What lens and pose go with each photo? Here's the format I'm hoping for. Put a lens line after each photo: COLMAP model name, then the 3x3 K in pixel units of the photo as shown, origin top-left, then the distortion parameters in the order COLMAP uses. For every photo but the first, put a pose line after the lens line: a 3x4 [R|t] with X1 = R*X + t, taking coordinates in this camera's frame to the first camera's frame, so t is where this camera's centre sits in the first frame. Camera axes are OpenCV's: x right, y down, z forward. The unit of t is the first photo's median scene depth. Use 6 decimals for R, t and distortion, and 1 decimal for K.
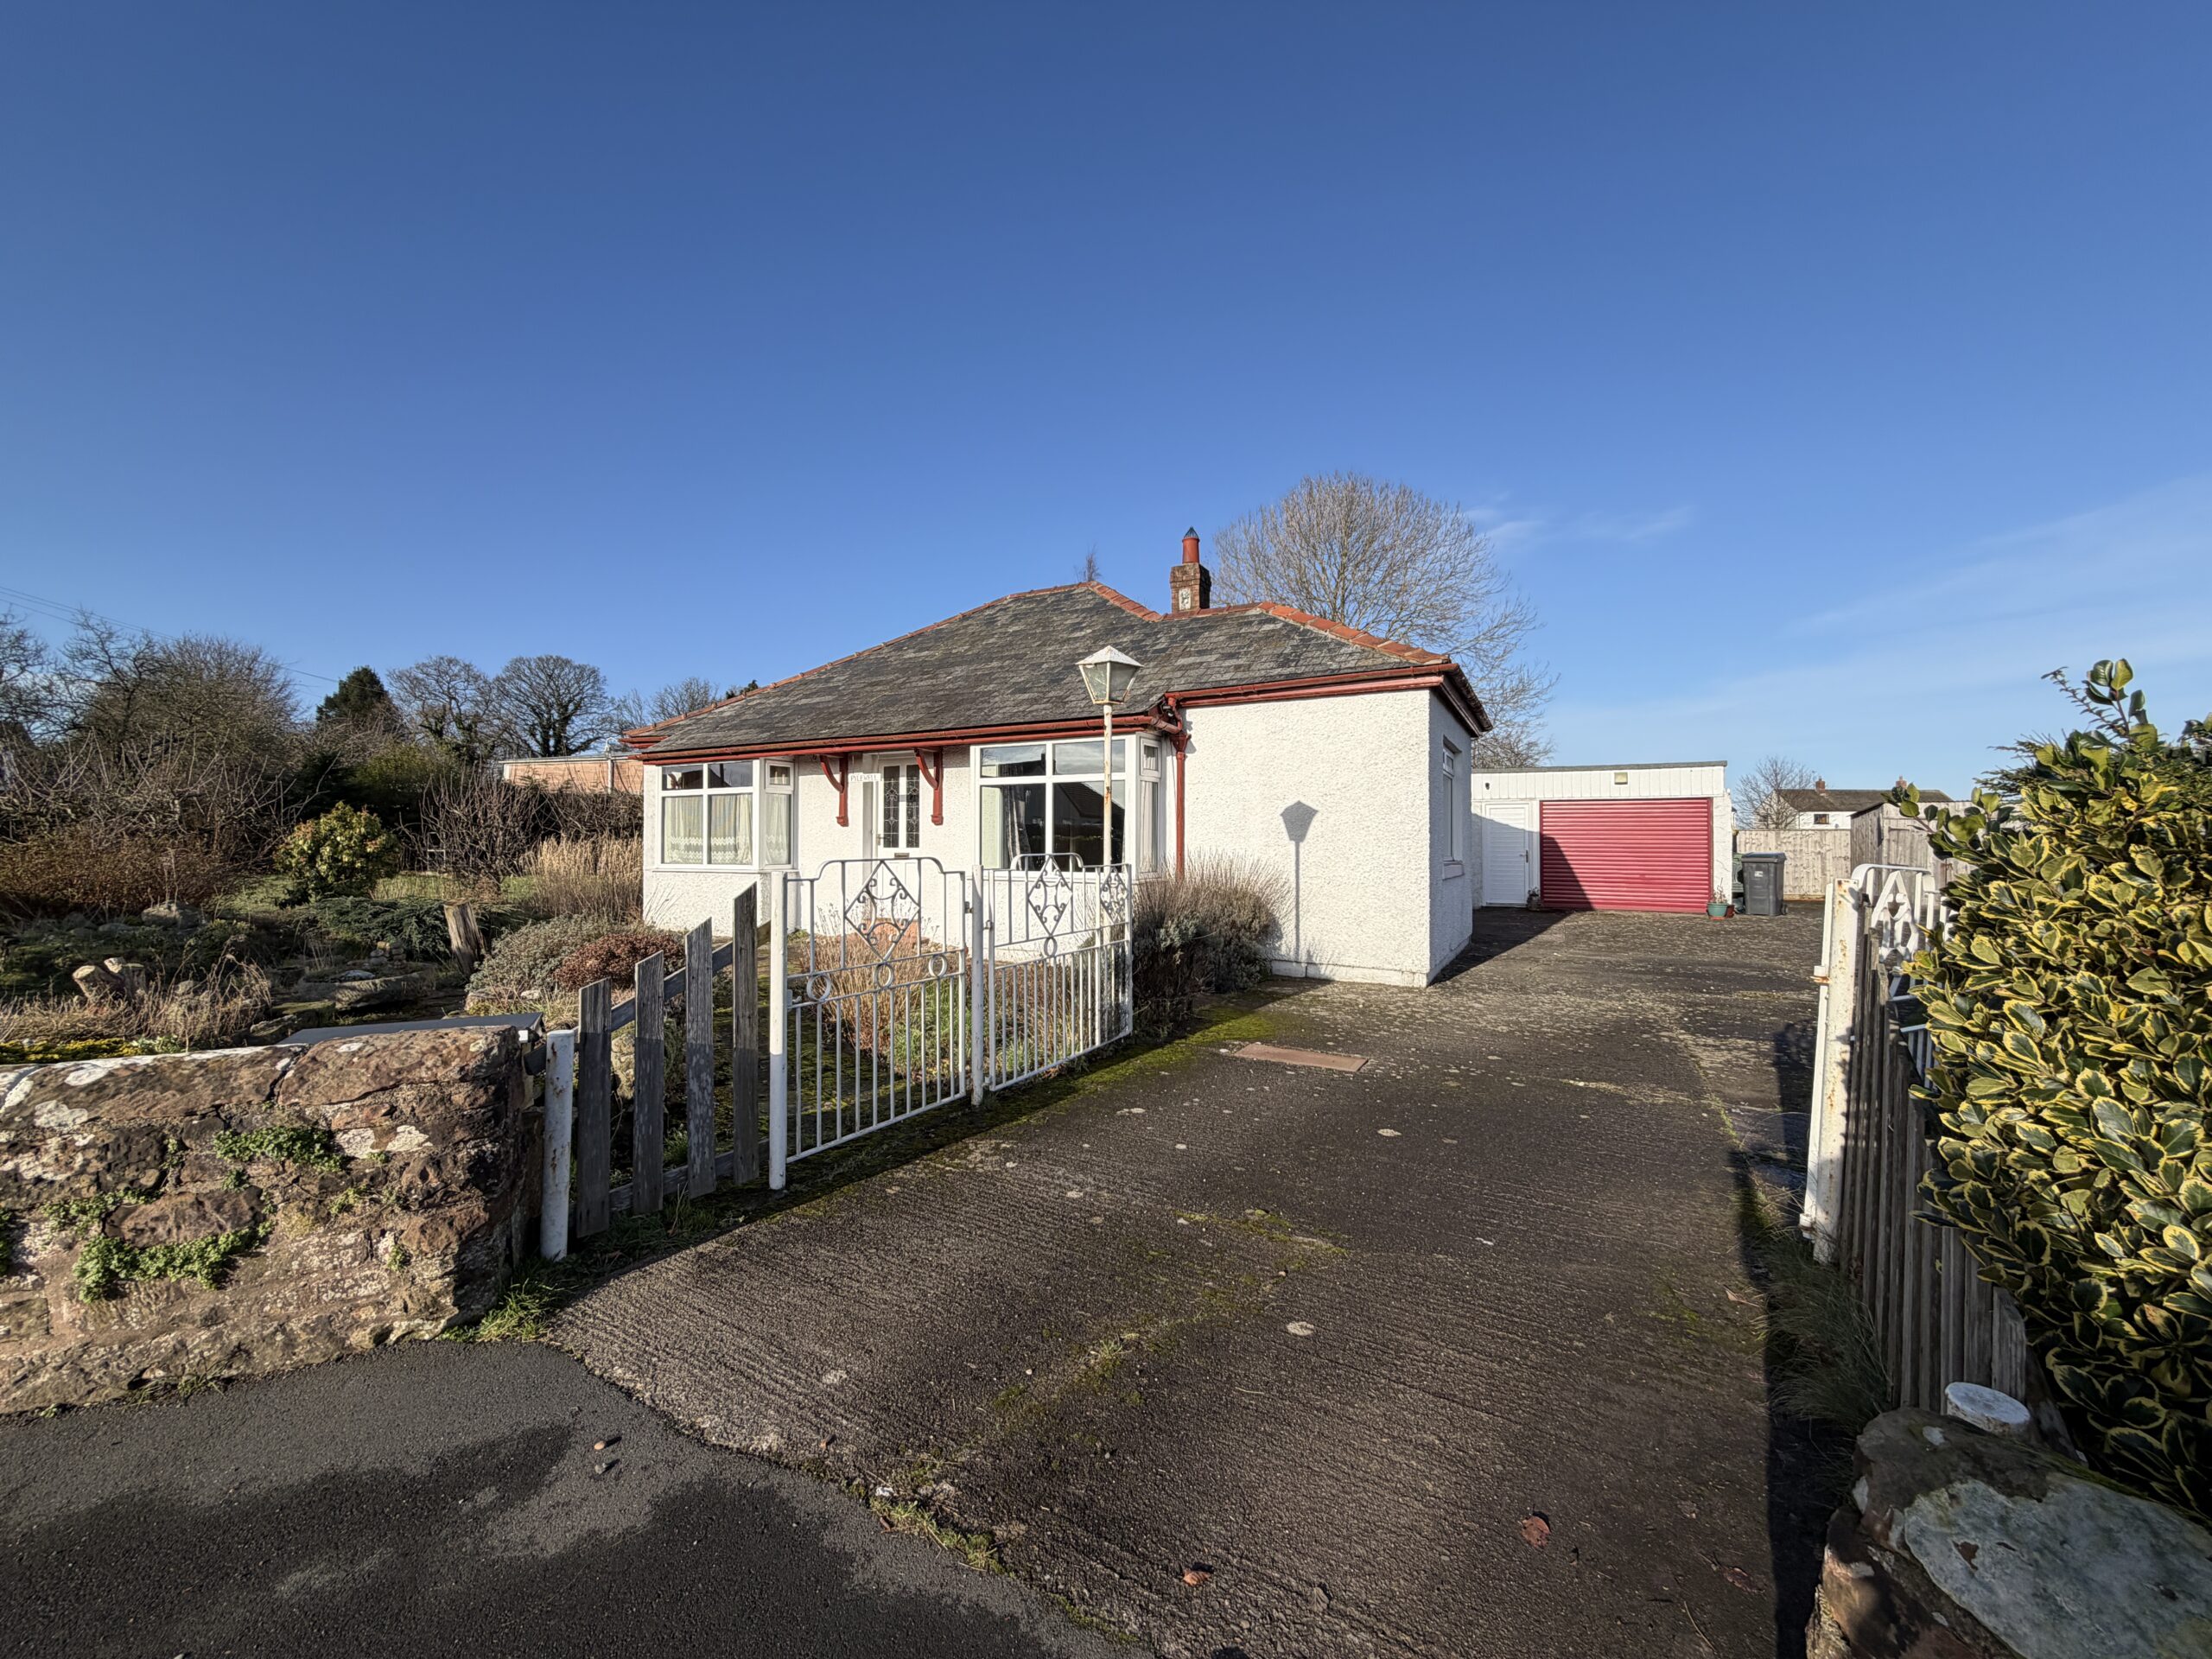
lens RADIAL K [[888.4, 0, 1103.6], [0, 888.4, 835.1], [0, 0, 1]] dist [-0.003022, -0.000073]
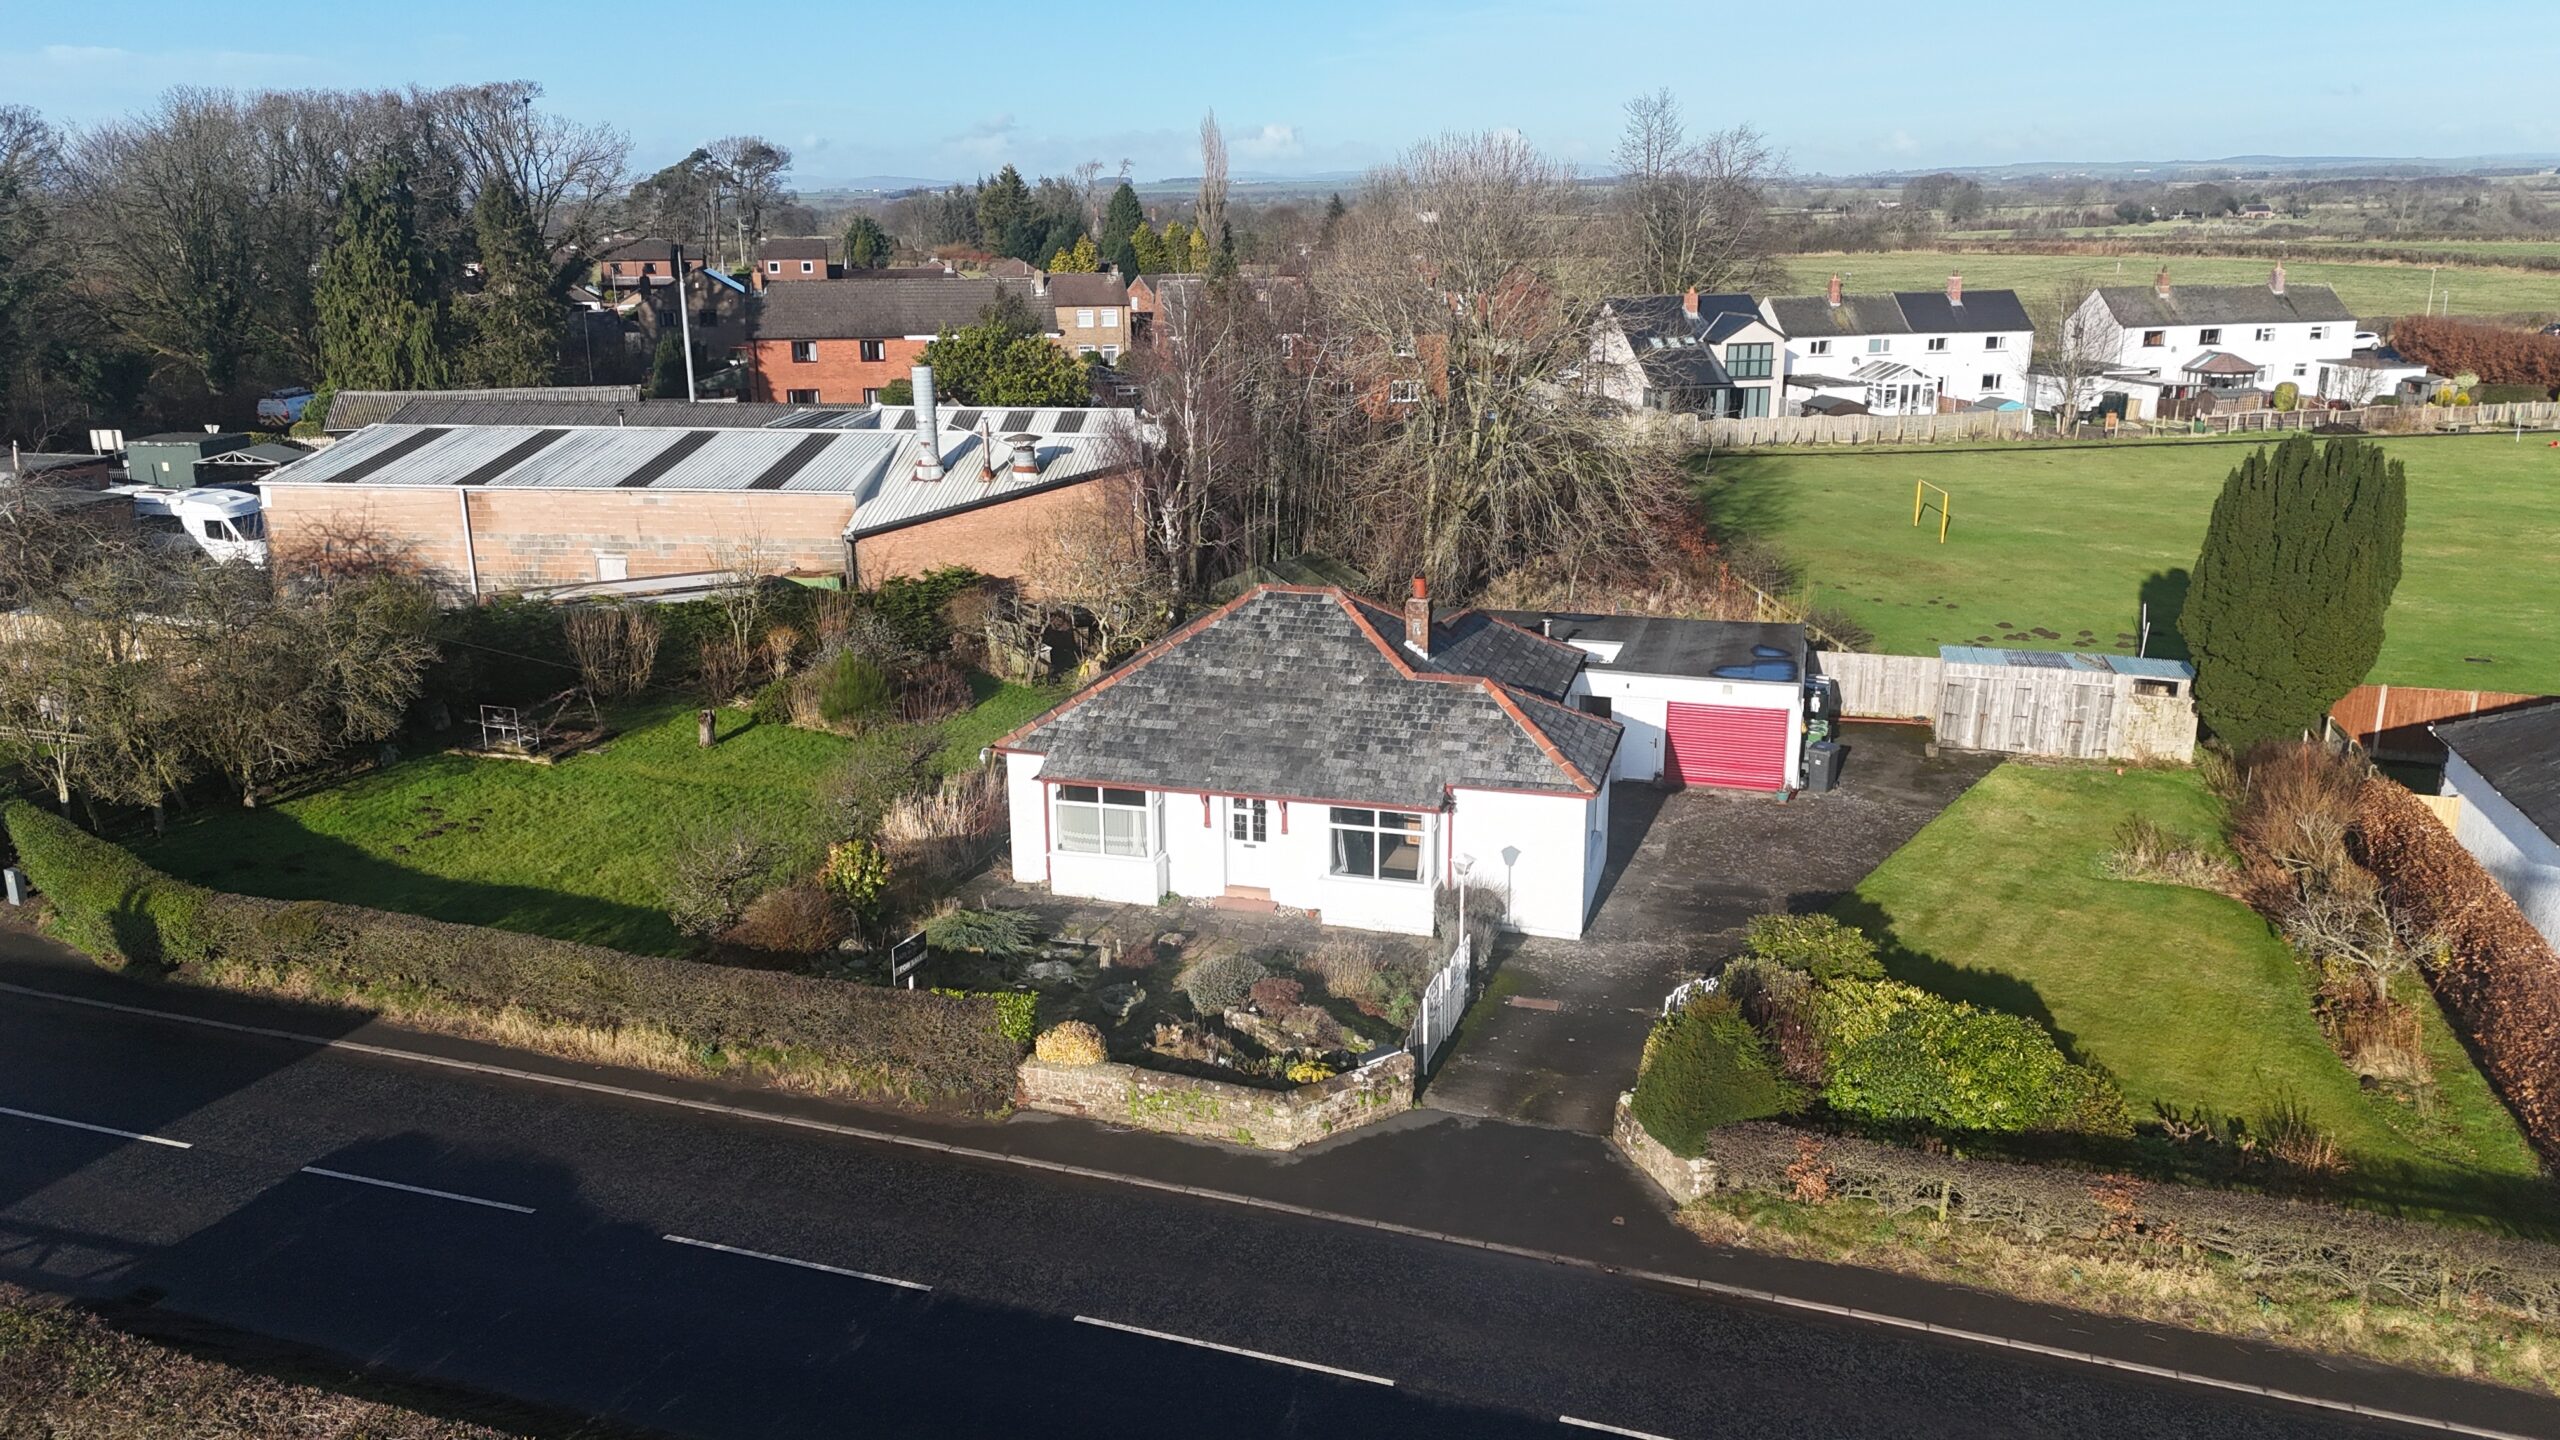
lens RADIAL K [[1731.3, 0, 1279.7], [0, 1731.3, 720.7], [0, 0, 1]] dist [0.000939, -0.000321]
pose [[0.981913, -0.060545, 0.179388, -0.700264], [0.013395, 0.967331, 0.253162, -0.938372], [-0.188856, -0.246180, 0.950646, -1.777892]]
